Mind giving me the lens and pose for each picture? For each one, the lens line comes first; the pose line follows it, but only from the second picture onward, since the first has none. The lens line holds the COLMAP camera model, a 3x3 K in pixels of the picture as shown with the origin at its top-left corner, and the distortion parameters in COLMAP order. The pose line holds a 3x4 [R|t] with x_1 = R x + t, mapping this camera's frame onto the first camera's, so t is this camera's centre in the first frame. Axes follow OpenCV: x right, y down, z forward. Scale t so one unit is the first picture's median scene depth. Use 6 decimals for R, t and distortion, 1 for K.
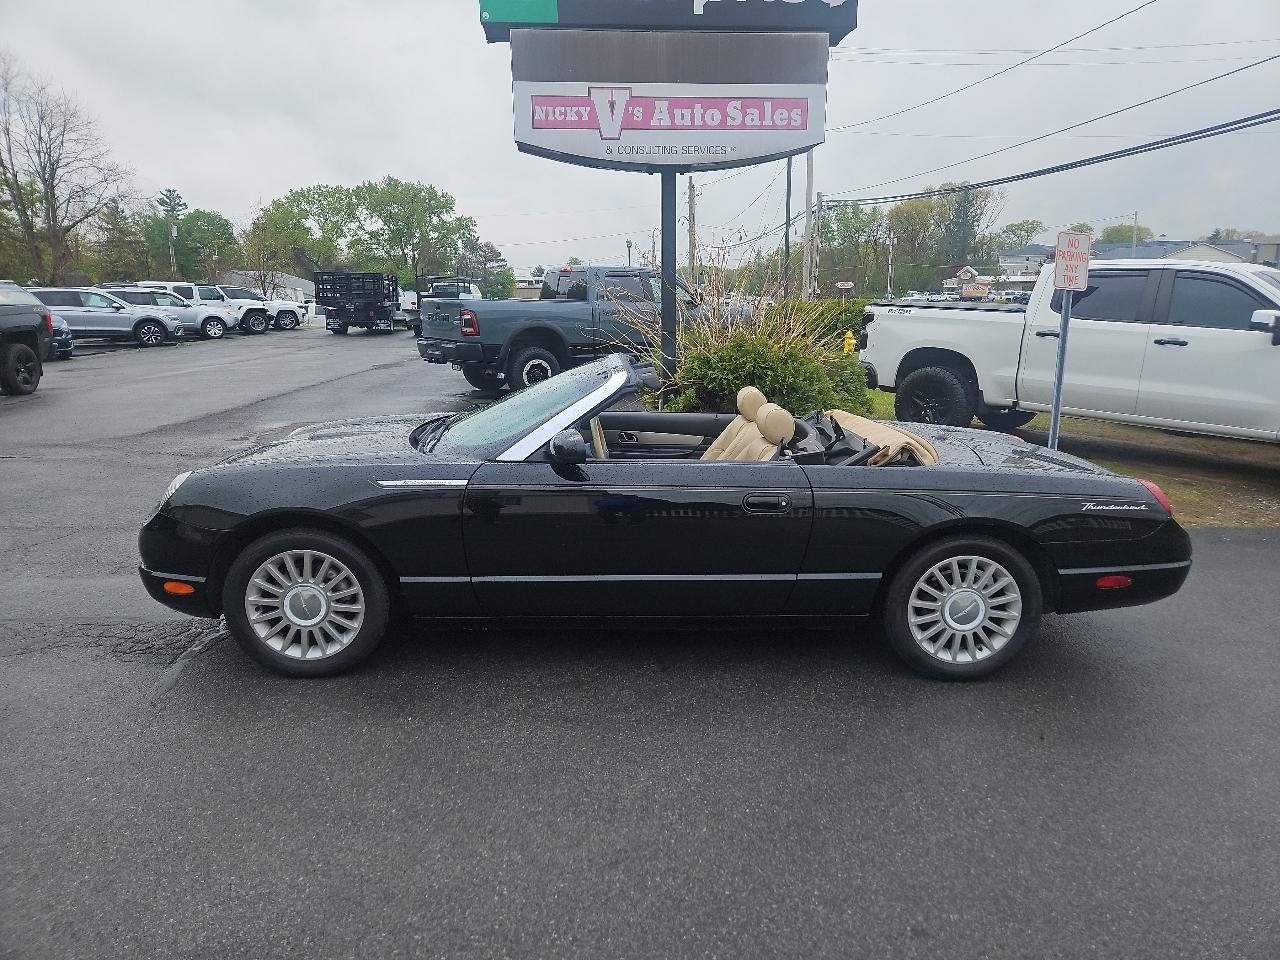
lens RADIAL K [[855.0, 0, 643.7], [0, 855.0, 483.4], [0, 0, 1]] dist [0.078271, -0.064110]
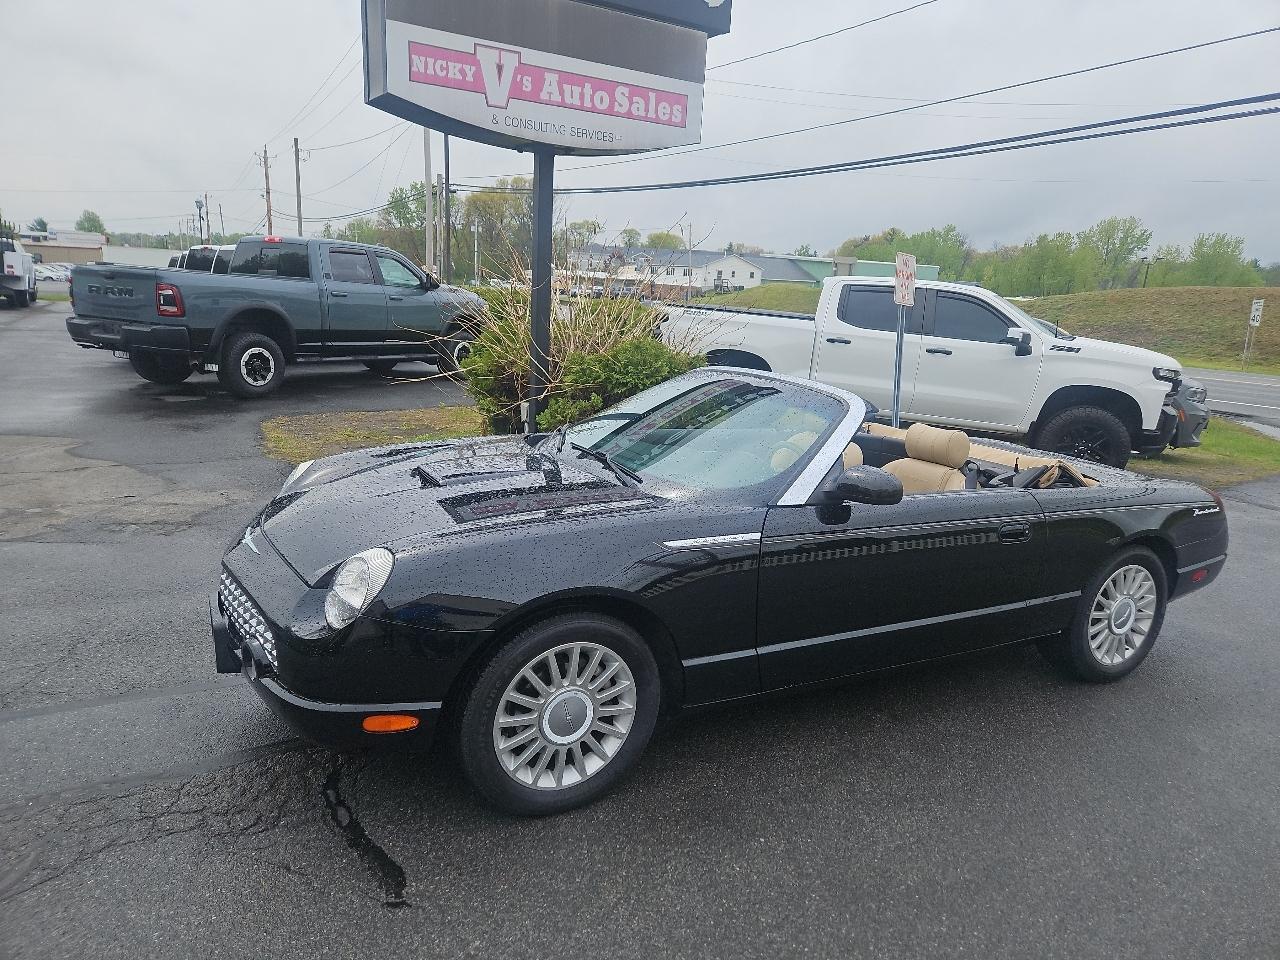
lens RADIAL K [[855.0, 0, 640.9], [0, 855.0, 481.5], [0, 0, 1]] dist [0.078271, -0.064110]
pose [[0.889417, -0.052229, 0.454103, -0.325395], [0.044951, 0.998629, 0.026816, -0.038421], [-0.454881, -0.003438, 0.890545, 0.153655]]
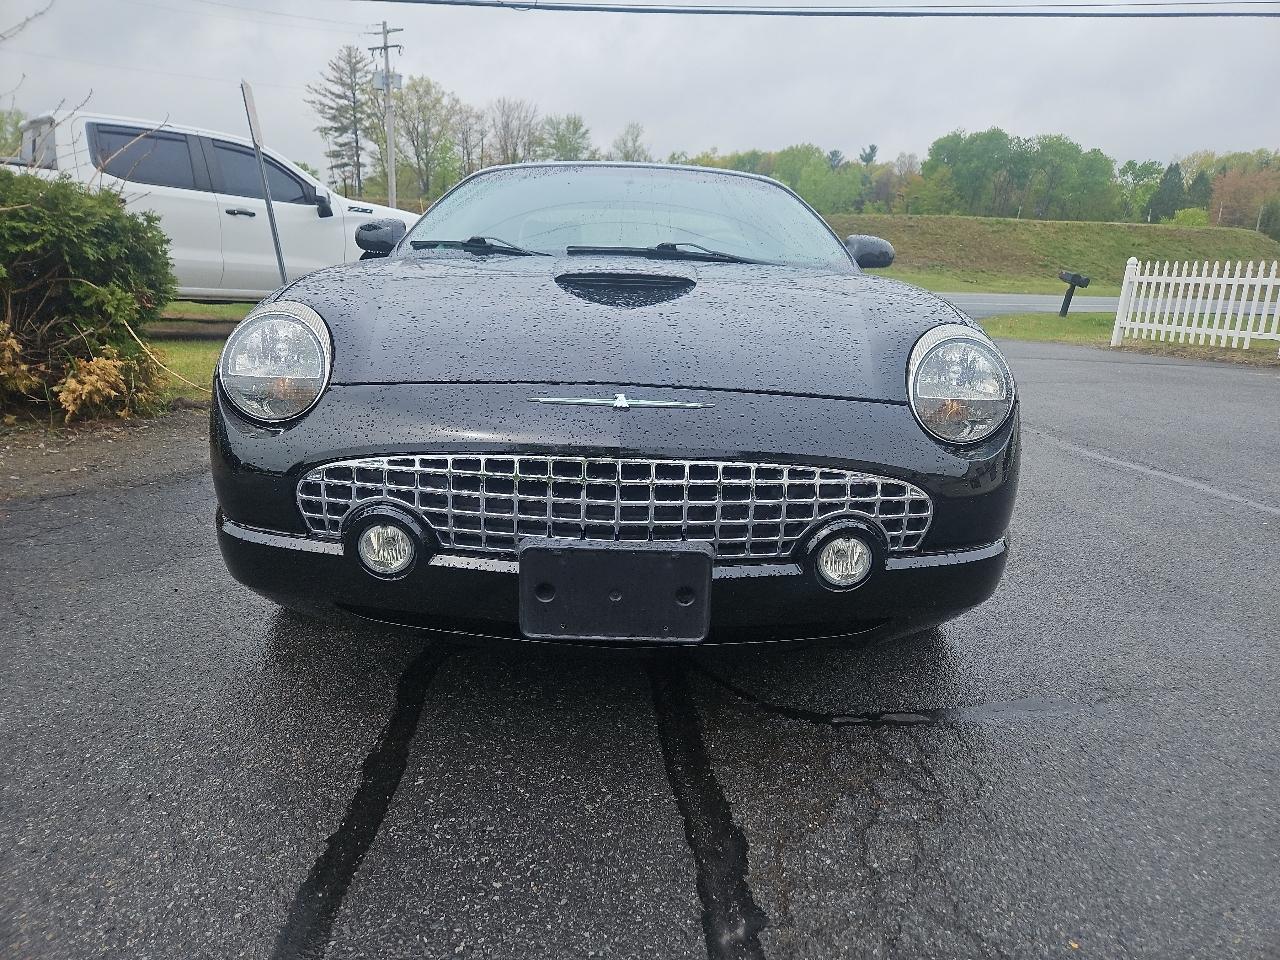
lens RADIAL K [[855.0, 0, 643.8], [0, 855.0, 484.4], [0, 0, 1]] dist [0.078271, -0.064110]
pose [[0.004629, -0.262269, 0.964984, -0.511308], [0.175352, 0.950255, 0.257424, -0.042190], [-0.984495, 0.168021, 0.050388, 0.585422]]
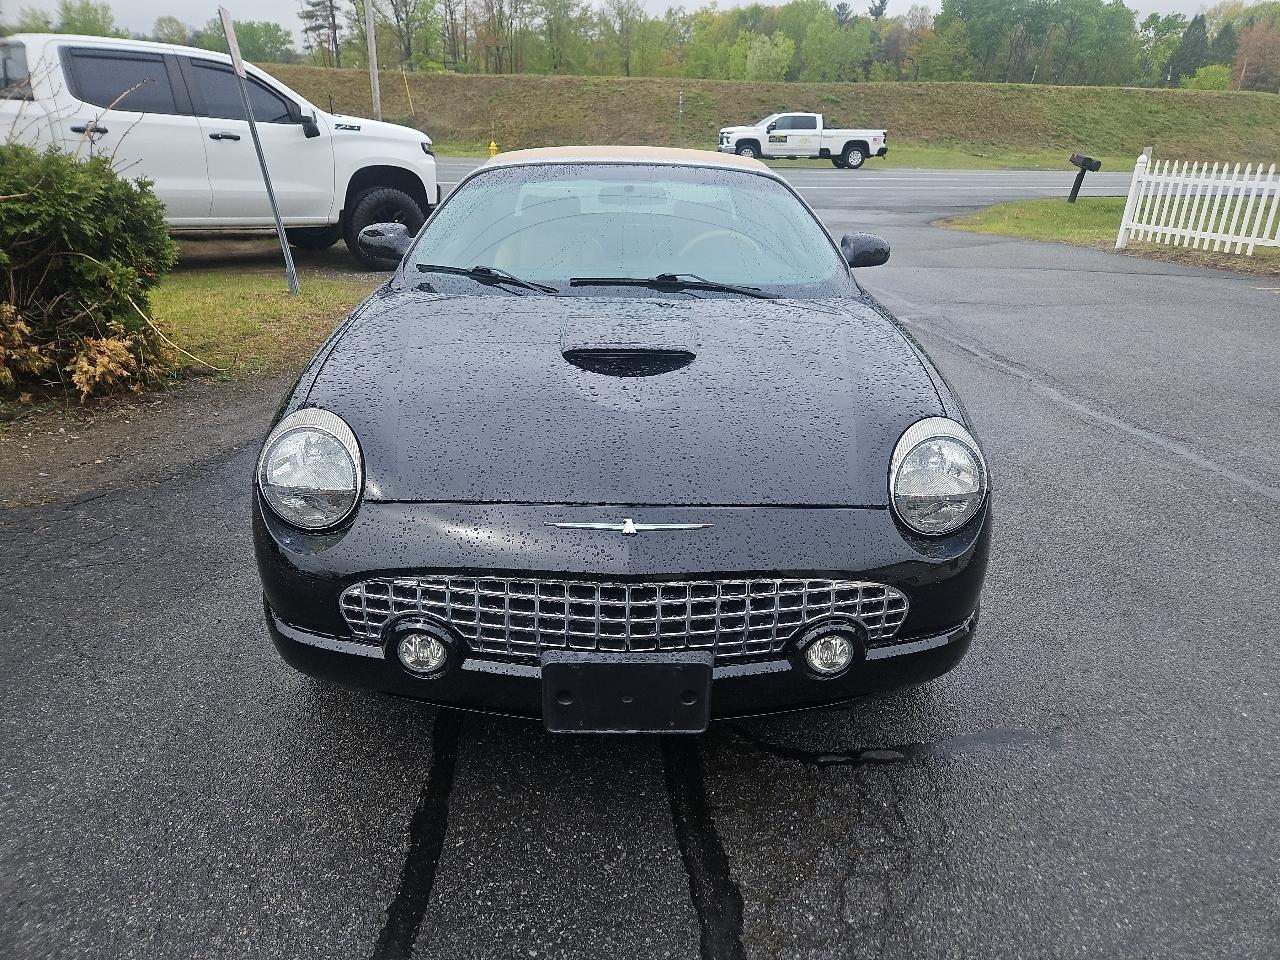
lens RADIAL K [[855.0, 0, 650.7], [0, 855.0, 479.6], [0, 0, 1]] dist [0.078271, -0.064110]
pose [[-0.006544, -0.387369, 0.921902, -0.513156], [0.186018, 0.905358, 0.381738, -0.106895], [-0.982525, 0.173988, 0.066133, 0.574879]]
